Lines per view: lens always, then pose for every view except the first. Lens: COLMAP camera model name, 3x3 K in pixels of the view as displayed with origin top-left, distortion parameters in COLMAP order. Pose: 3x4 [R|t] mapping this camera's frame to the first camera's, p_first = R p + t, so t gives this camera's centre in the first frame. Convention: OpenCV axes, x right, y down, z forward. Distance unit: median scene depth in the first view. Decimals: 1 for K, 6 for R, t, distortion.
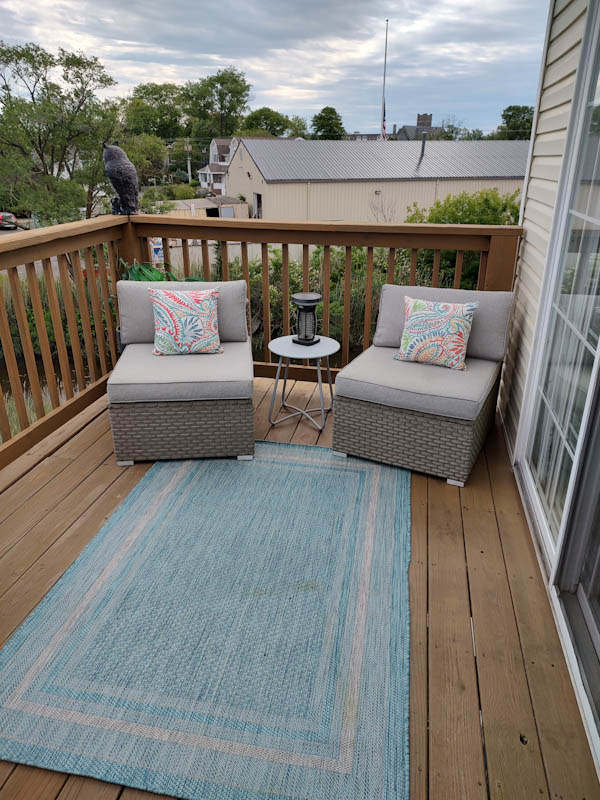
lens RADIAL K [[576.1, 0, 300.0], [0, 576.1, 400.0], [0, 0, 1]] dist [0.020547, -0.030777]
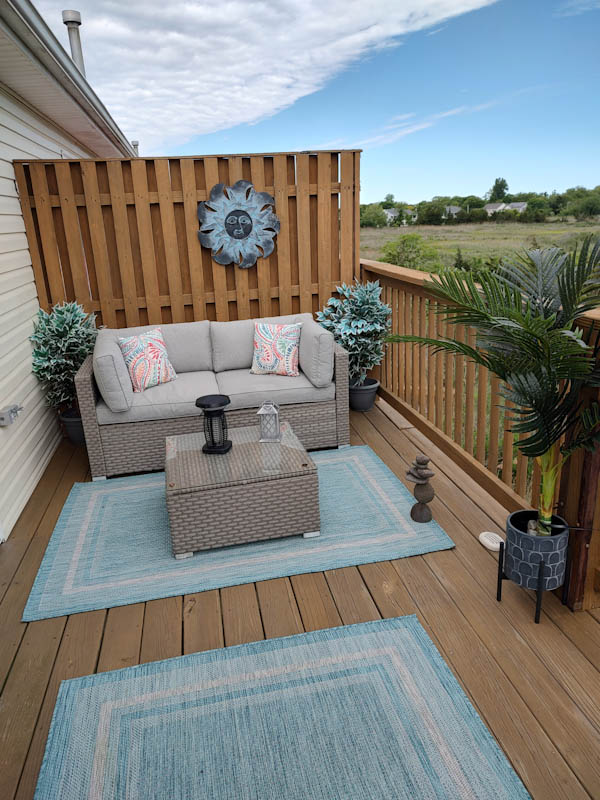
lens RADIAL K [[576.1, 0, 300.0], [0, 576.1, 400.0], [0, 0, 1]] dist [0.020547, -0.030777]
pose [[-0.924318, 0.148481, -0.351553, 0.029400], [-0.111872, 0.775310, 0.621595, -0.623750], [0.364857, 0.613880, -0.700022, 1.470656]]
